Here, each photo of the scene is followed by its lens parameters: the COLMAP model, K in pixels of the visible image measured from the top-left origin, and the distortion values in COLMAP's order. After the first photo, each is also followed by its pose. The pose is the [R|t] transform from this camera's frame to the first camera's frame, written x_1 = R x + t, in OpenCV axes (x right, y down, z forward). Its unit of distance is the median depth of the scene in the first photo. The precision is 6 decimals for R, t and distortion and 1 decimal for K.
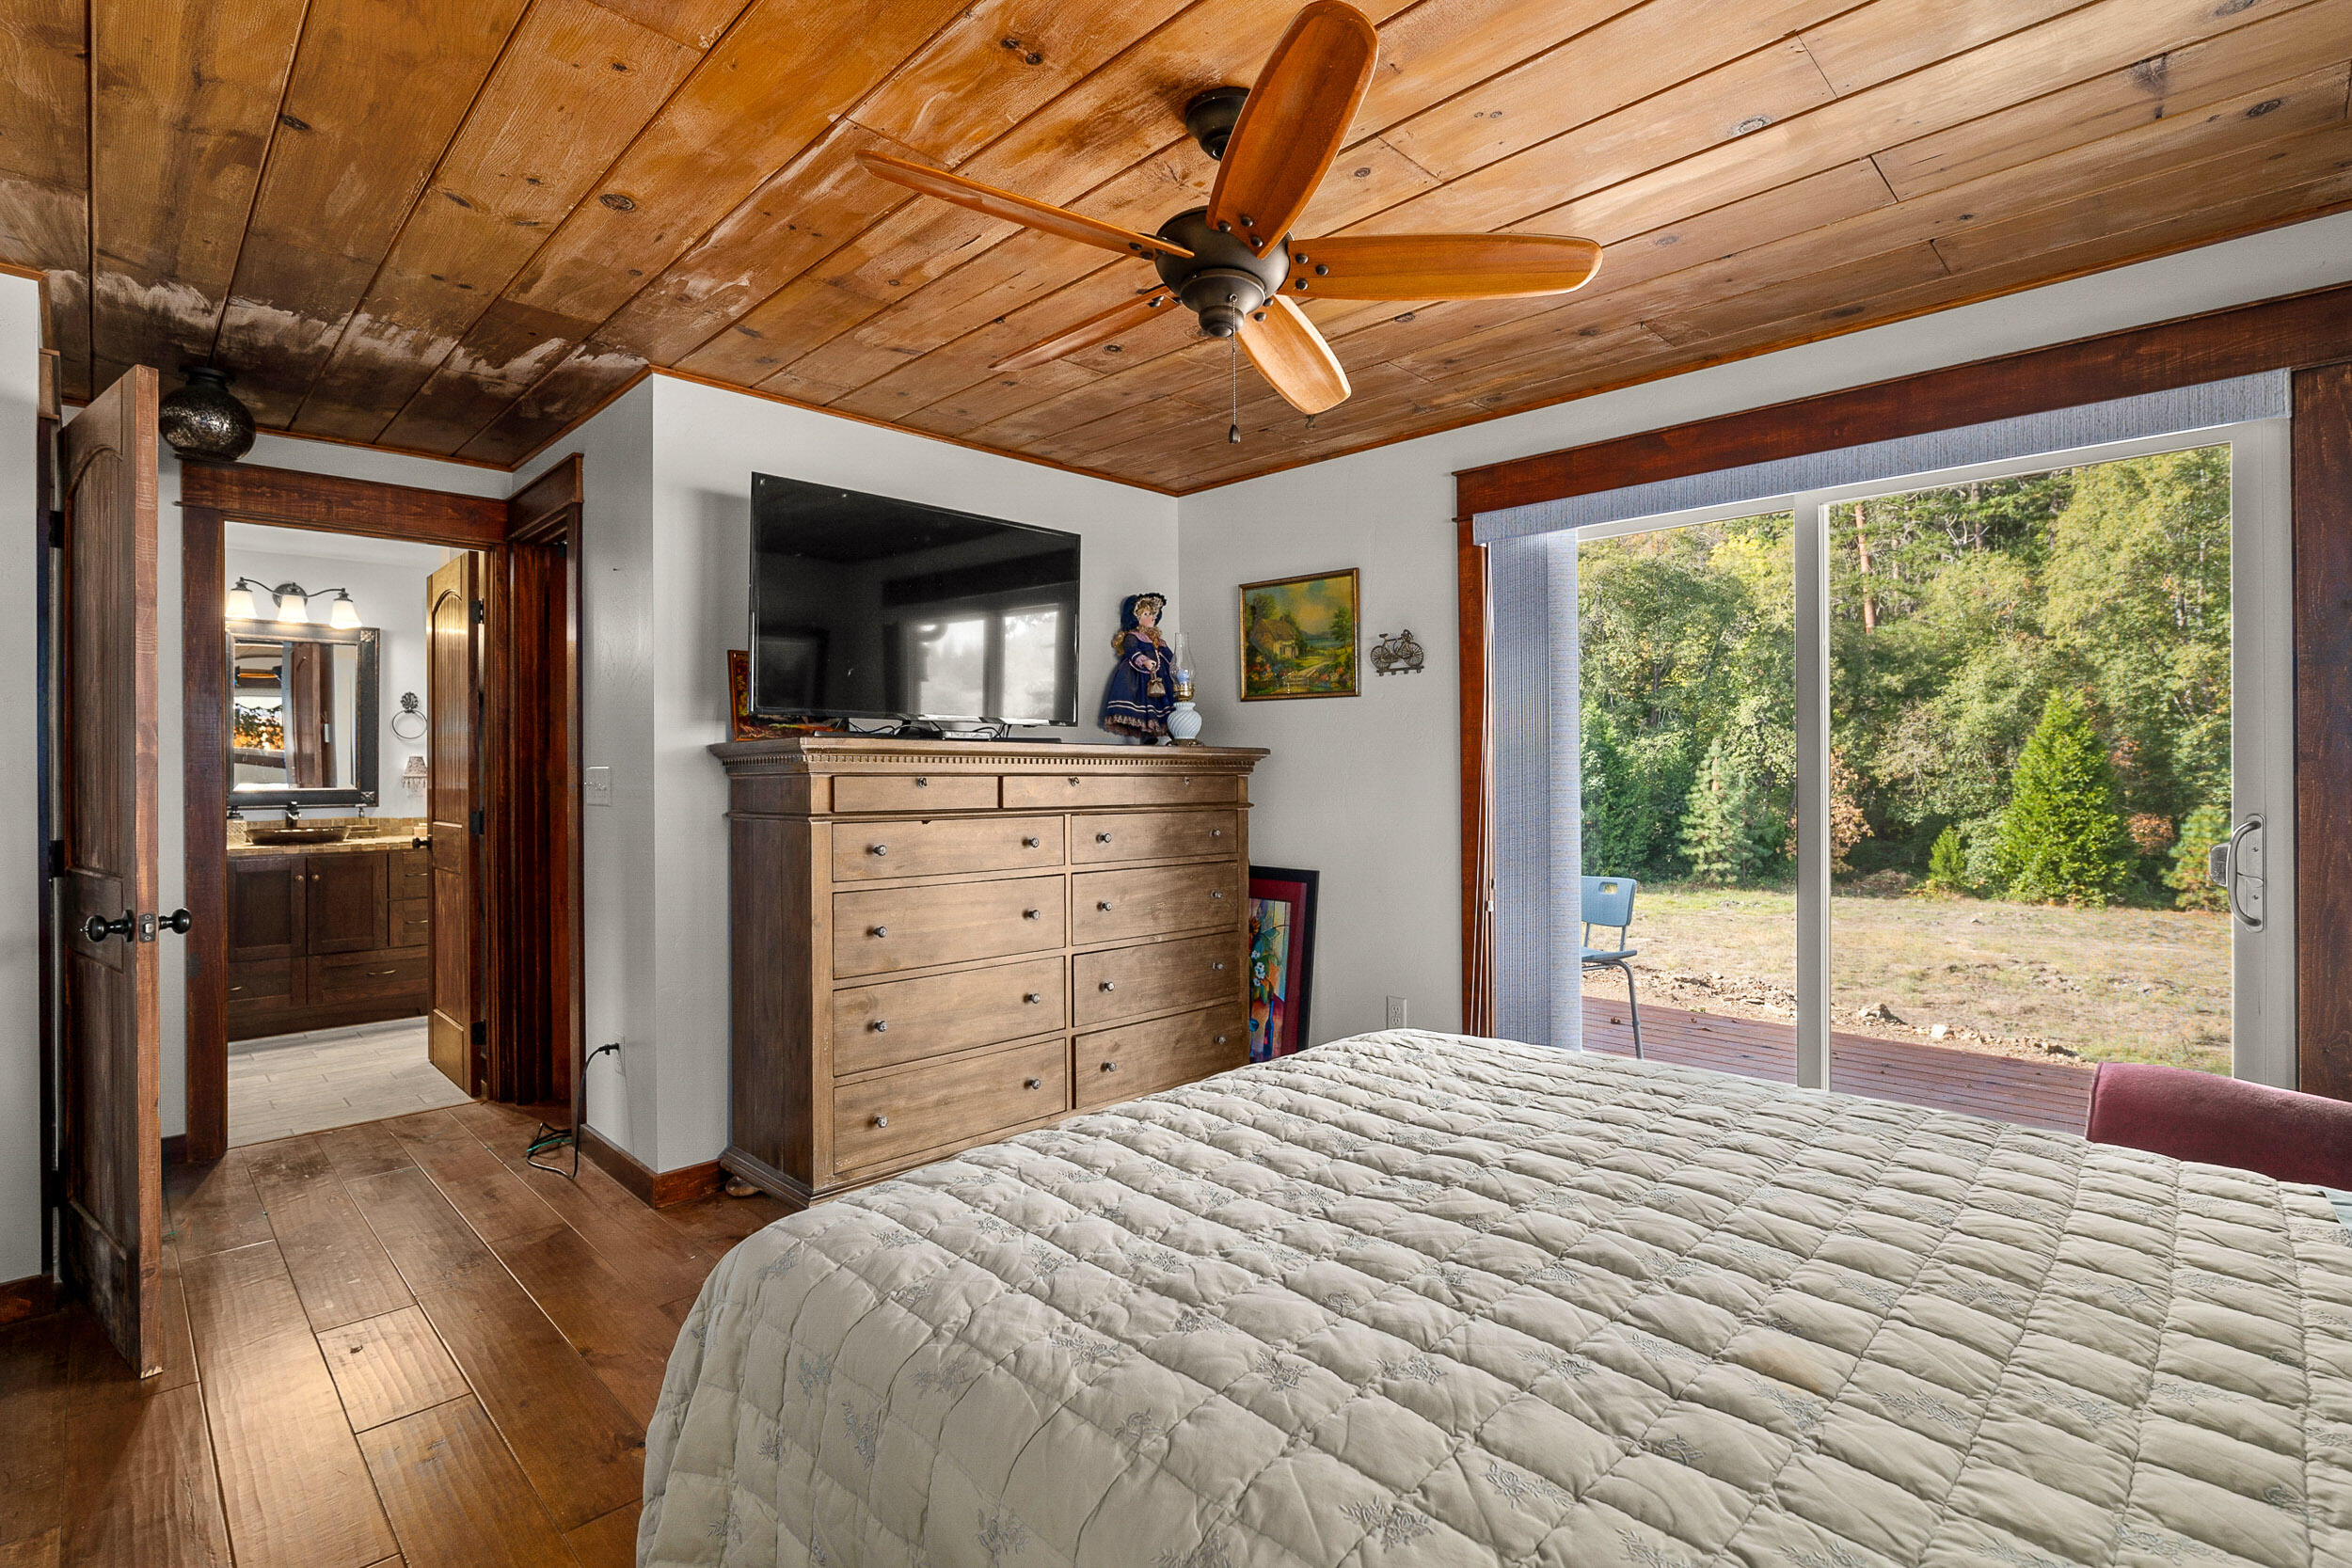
lens RADIAL K [[1109.5, 0, 1179.5], [0, 1109.5, 766.0], [0, 0, 1]] dist [-0.002224, -0.000014]
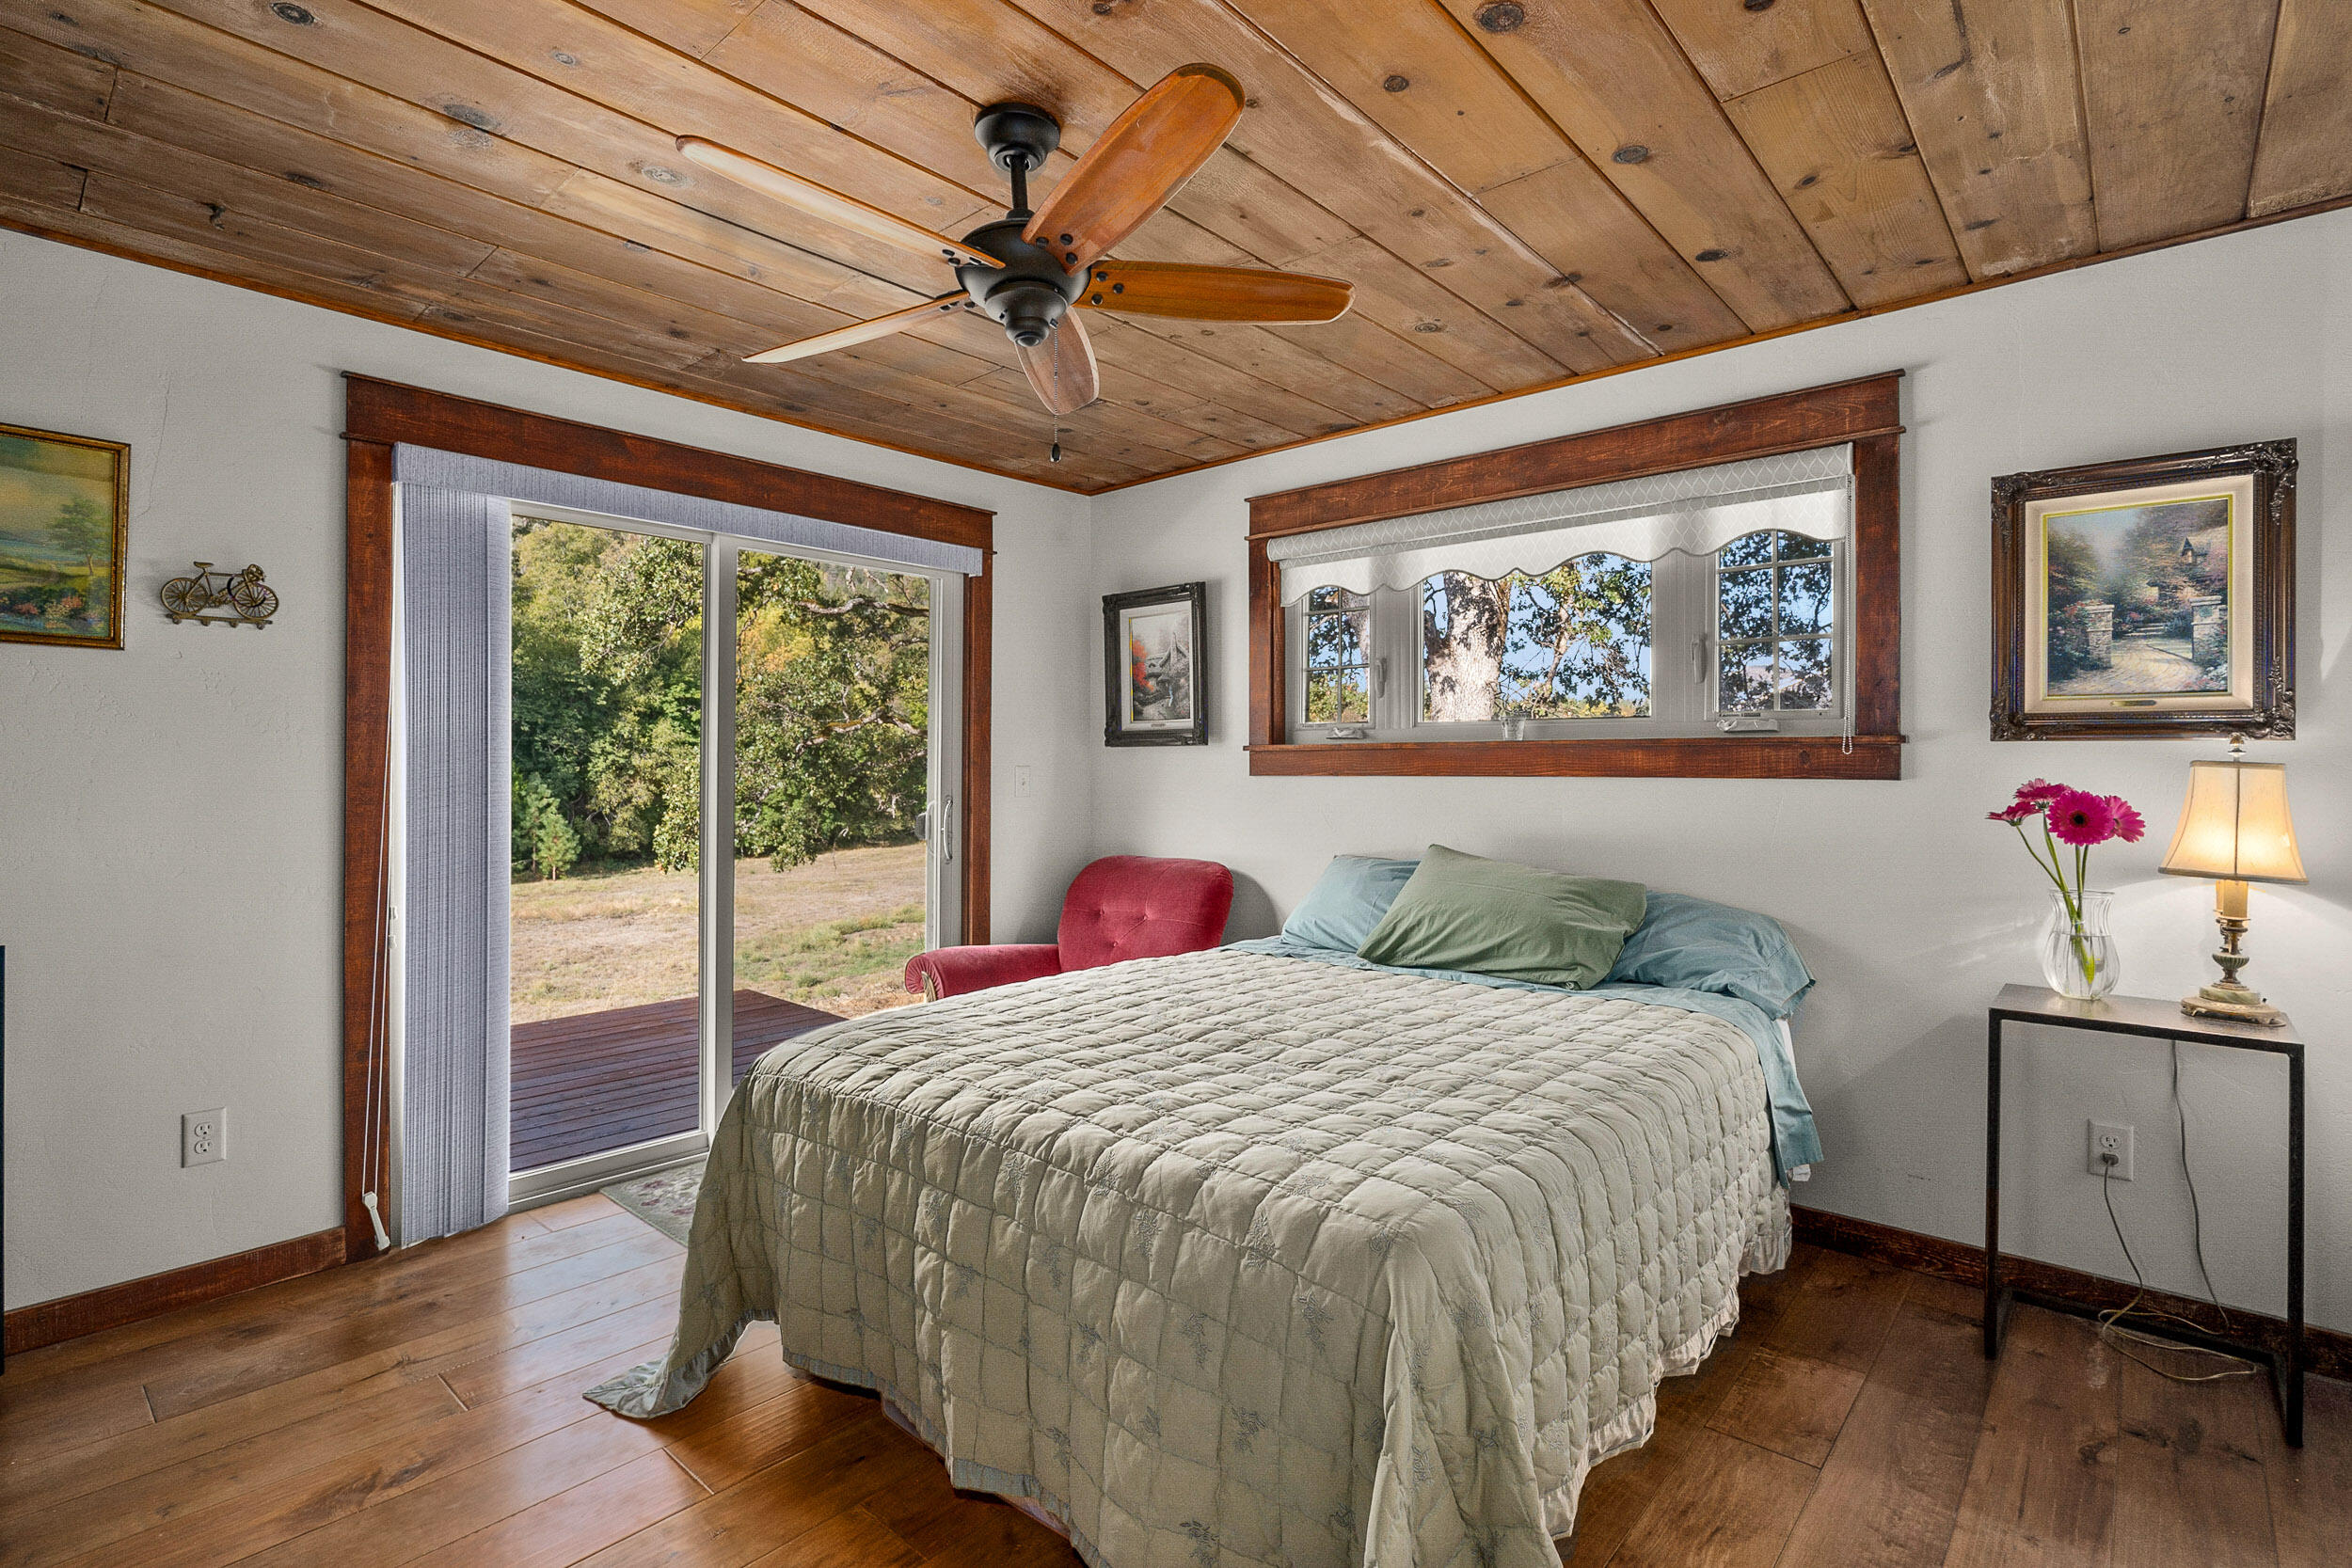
lens RADIAL K [[1099.0, 0, 1169.1], [0, 1099.0, 782.8], [0, 0, 1]] dist [-0.028865, 0.008445]
pose [[-0.037585, -0.006574, 0.999272, -0.675486], [-0.004799, 0.999968, 0.006398, 0.007364], [-0.999282, -0.004555, -0.037615, 0.630741]]
